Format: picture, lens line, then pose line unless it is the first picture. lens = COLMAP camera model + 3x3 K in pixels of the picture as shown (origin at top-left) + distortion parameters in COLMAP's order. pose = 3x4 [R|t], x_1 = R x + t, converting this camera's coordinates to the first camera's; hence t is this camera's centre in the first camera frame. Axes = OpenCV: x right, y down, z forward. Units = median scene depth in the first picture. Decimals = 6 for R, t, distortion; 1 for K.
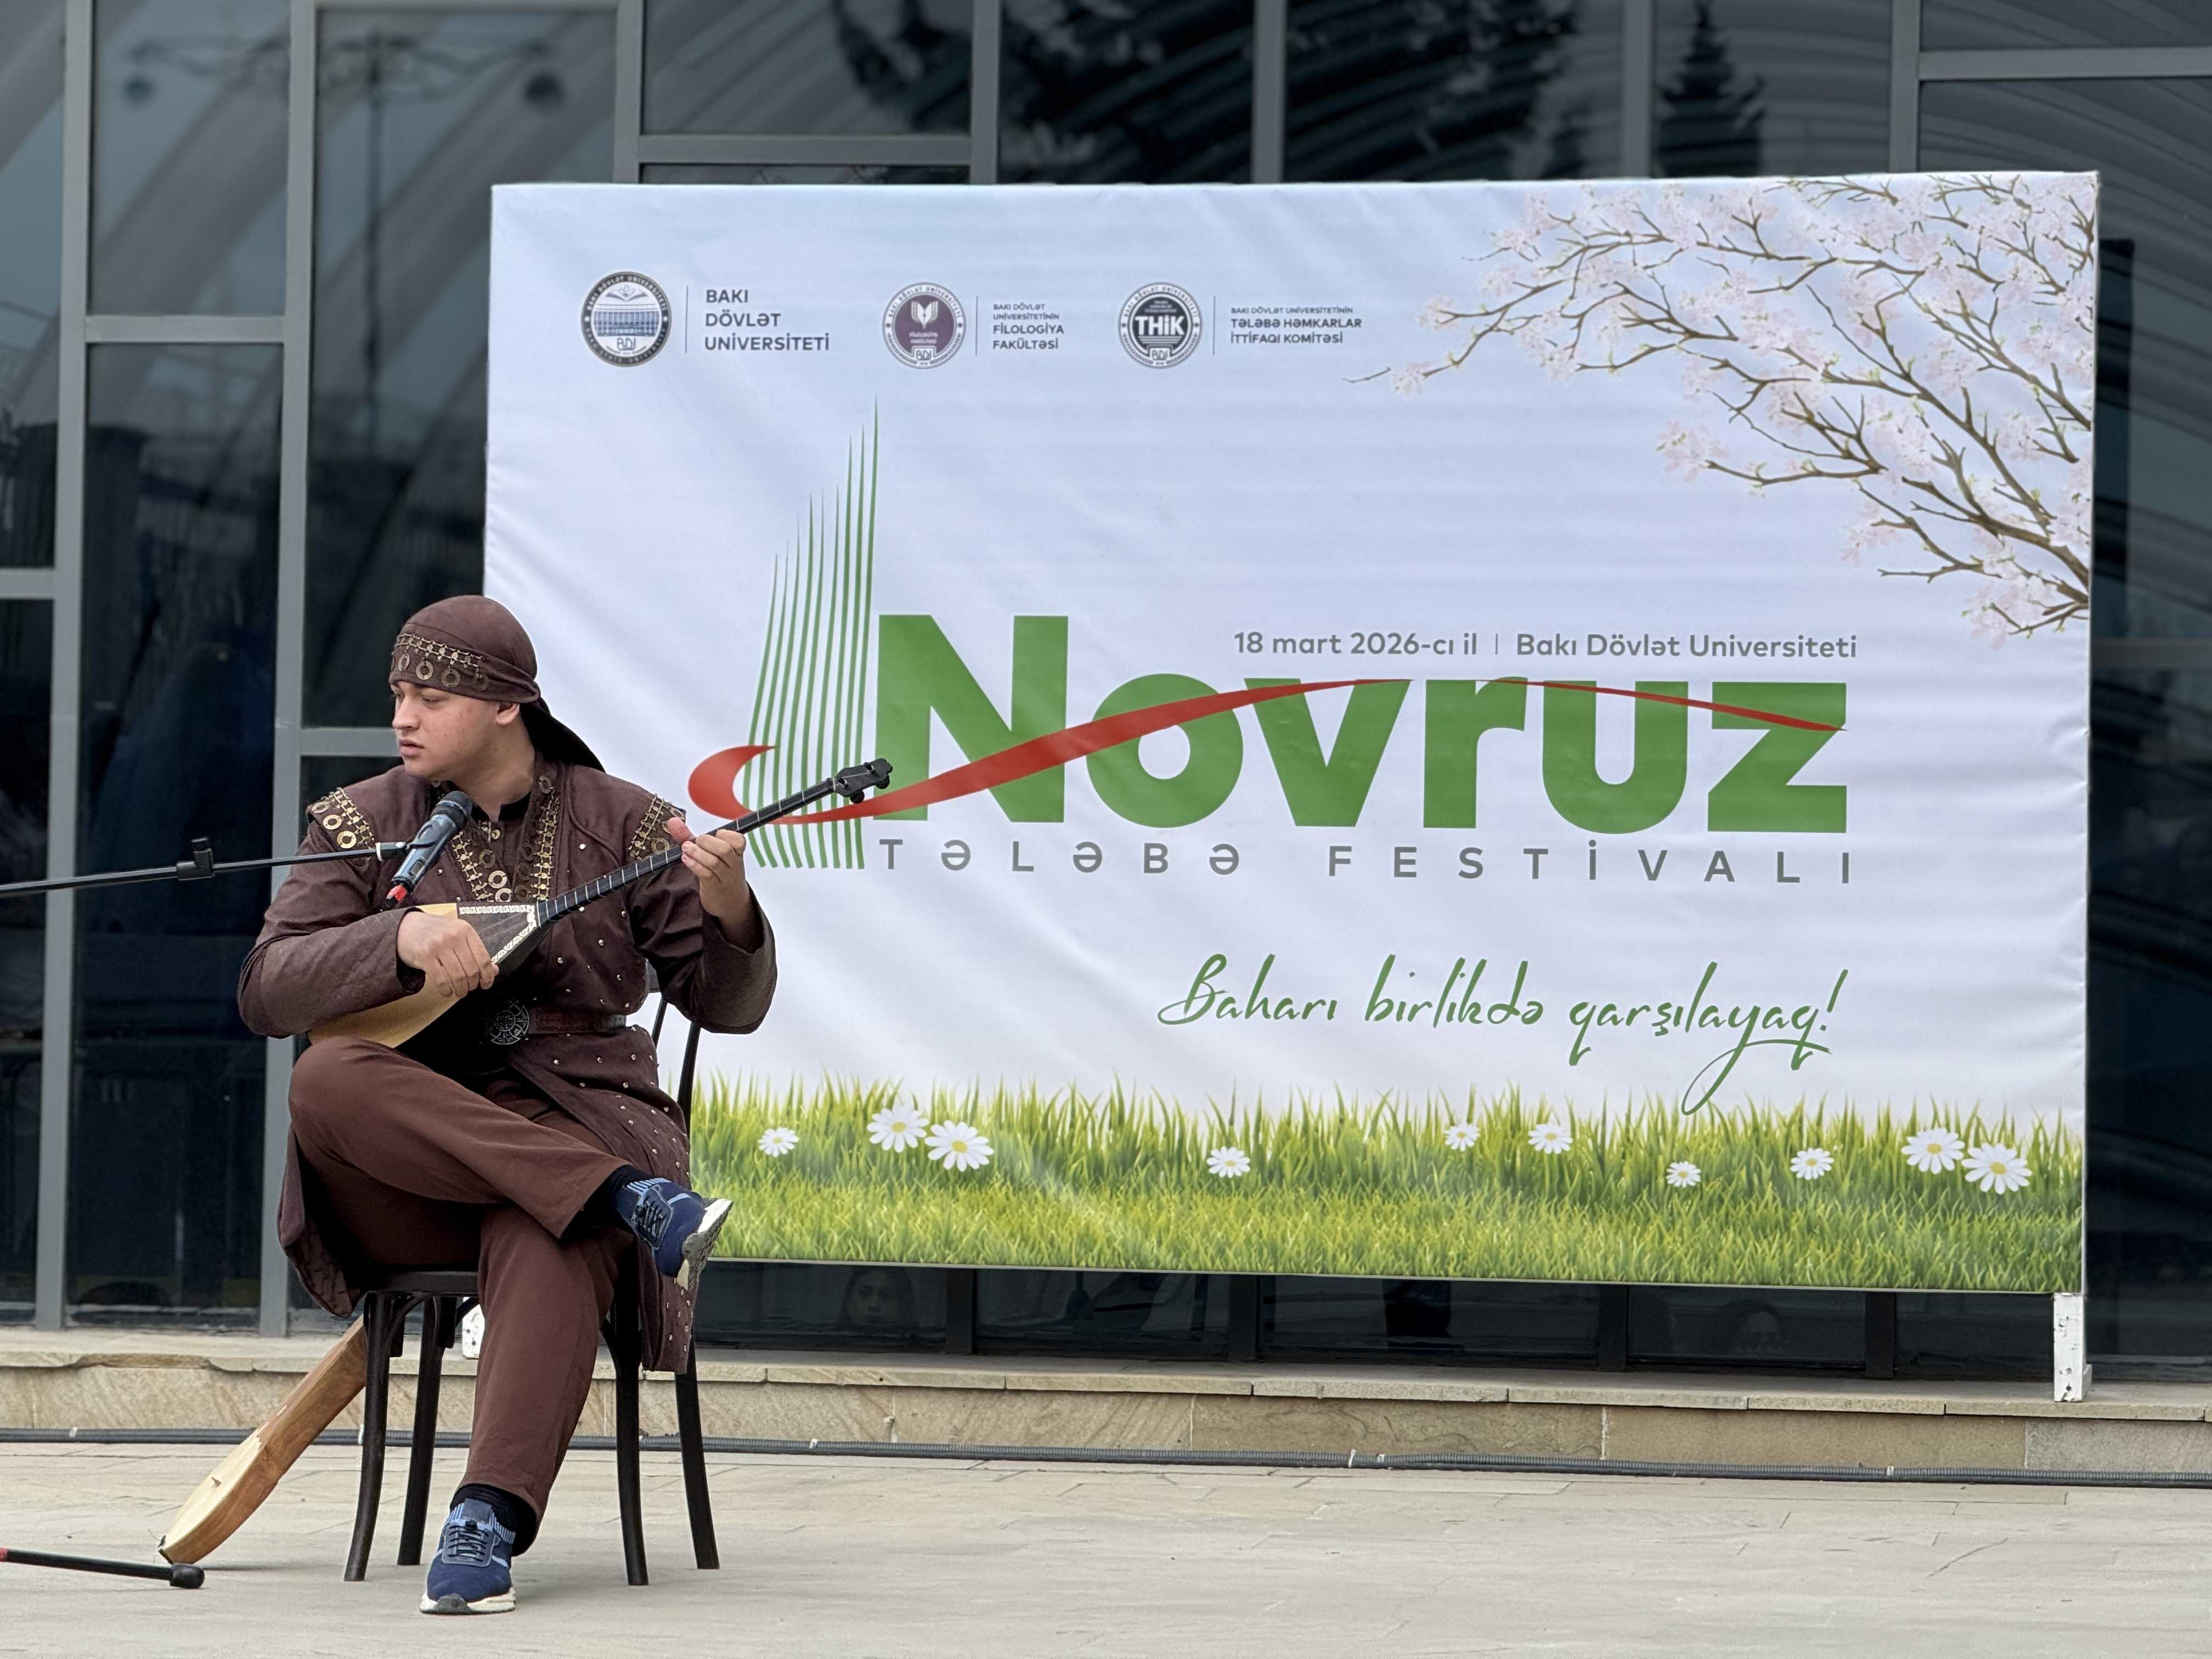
lens RADIAL K [[8162.5, 0, 1036.2], [0, 8162.5, 836.5], [0, 0, 1]] dist [0.369810, -3.669714]
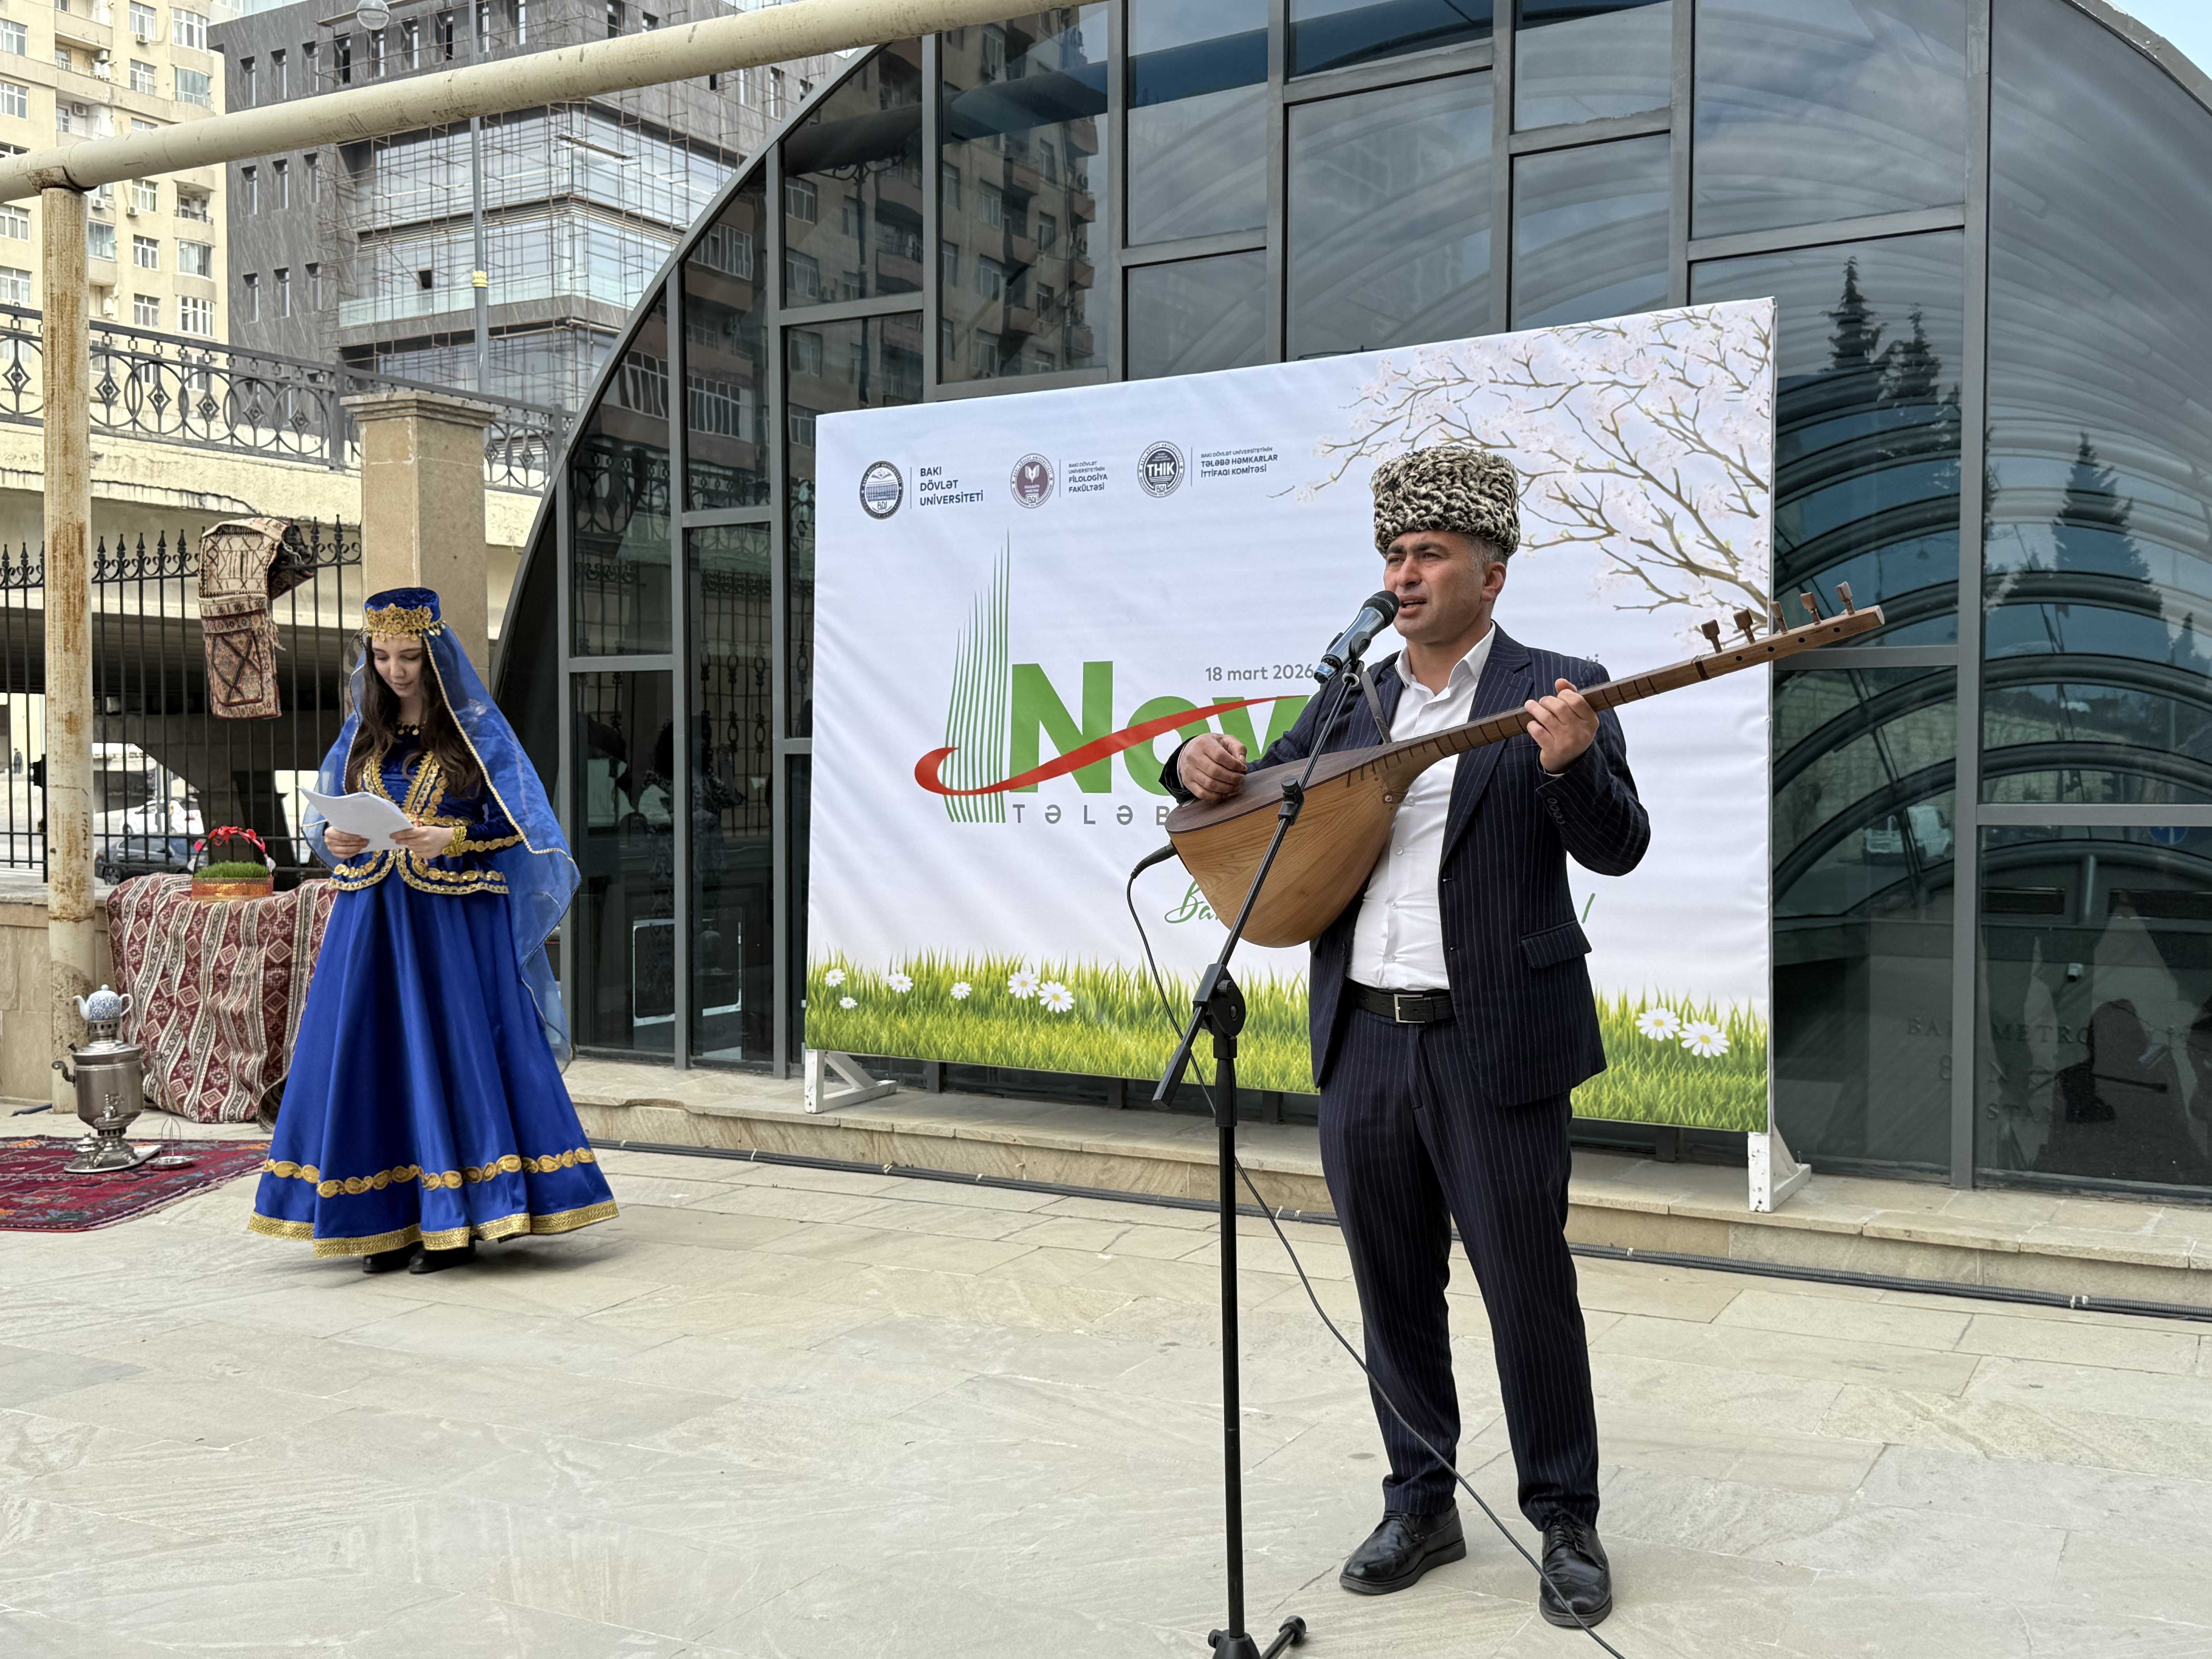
lens RADIAL K [[2180.9, 0, 1108.3], [0, 2180.9, 842.1], [0, 0, 1]] dist [0.196768, -0.432011]
pose [[0.940276, -0.008213, -0.340313, 0.147453], [0.026136, 0.998500, 0.048116, -0.012697], [0.339407, -0.054137, 0.939080, 0.611813]]
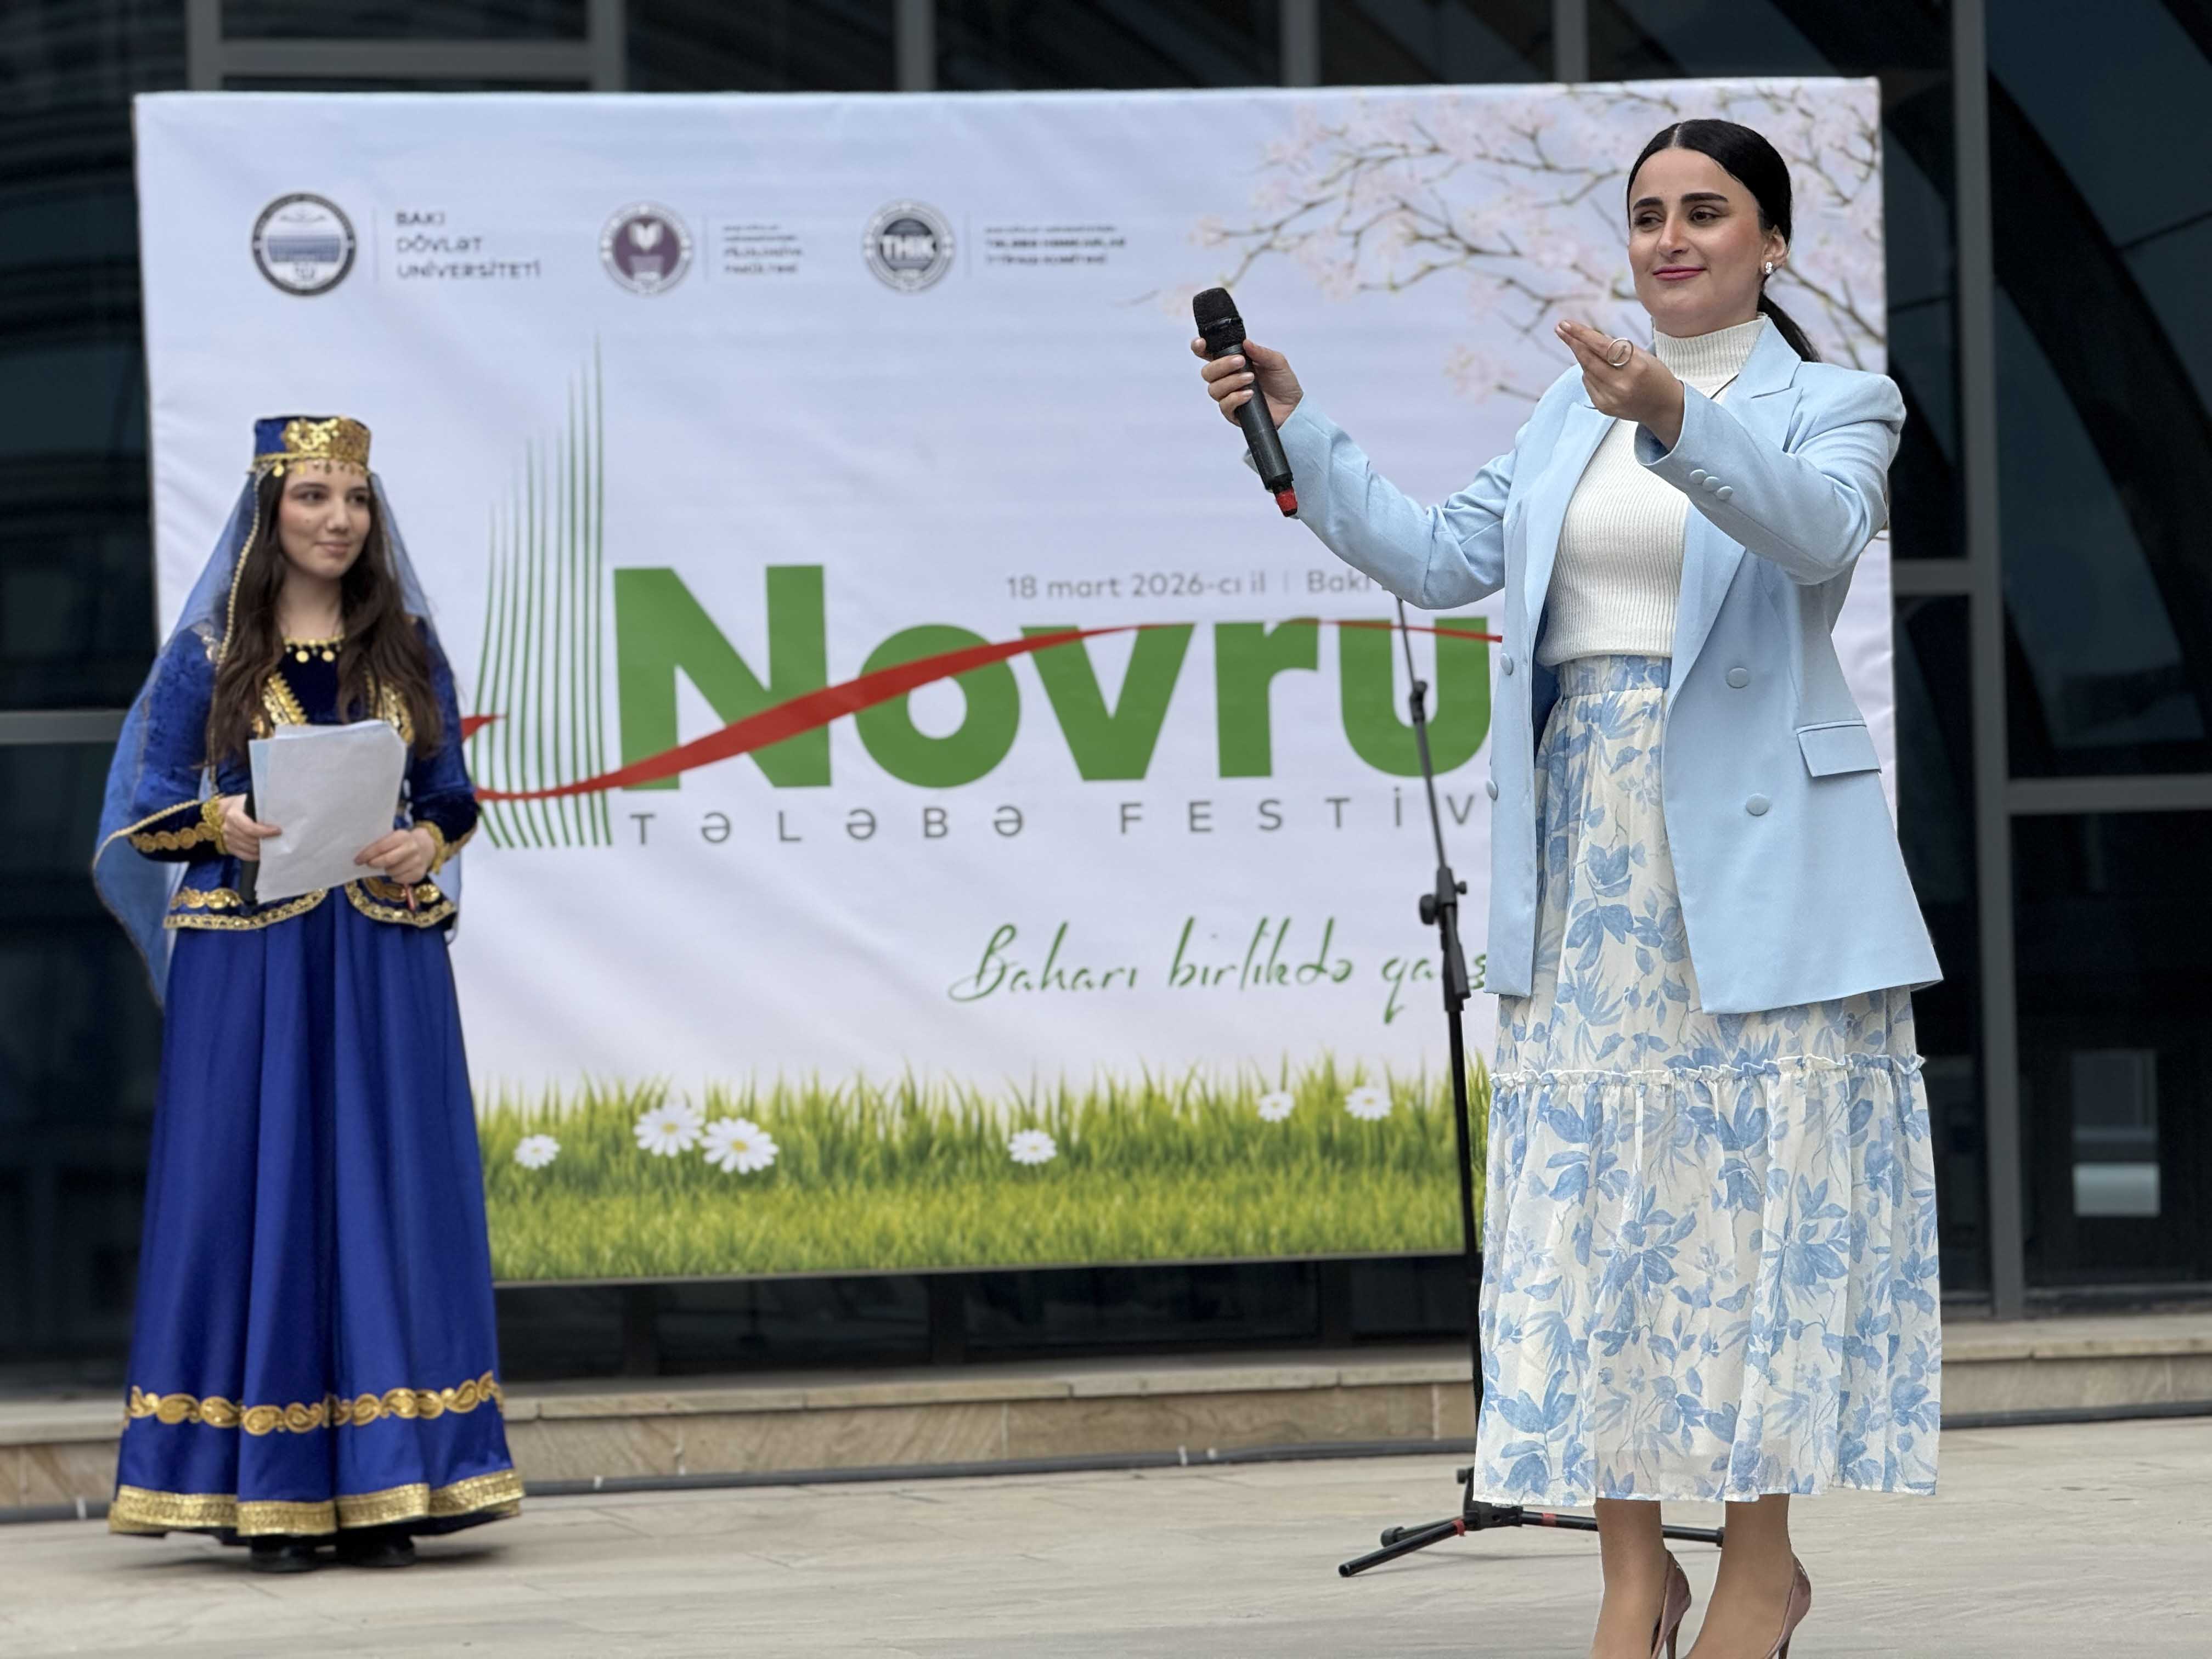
lens RADIAL K [[8162.5, 0, 1036.2], [0, 8162.5, 836.5], [0, 0, 1]] dist [0.369810, -3.669714]
pose [[0.914265, -0.034649, 0.403631, -0.351097], [0.038160, 0.999271, -0.000656, 0.005295], [-0.403314, 0.016002, 0.914922, 0.151225]]
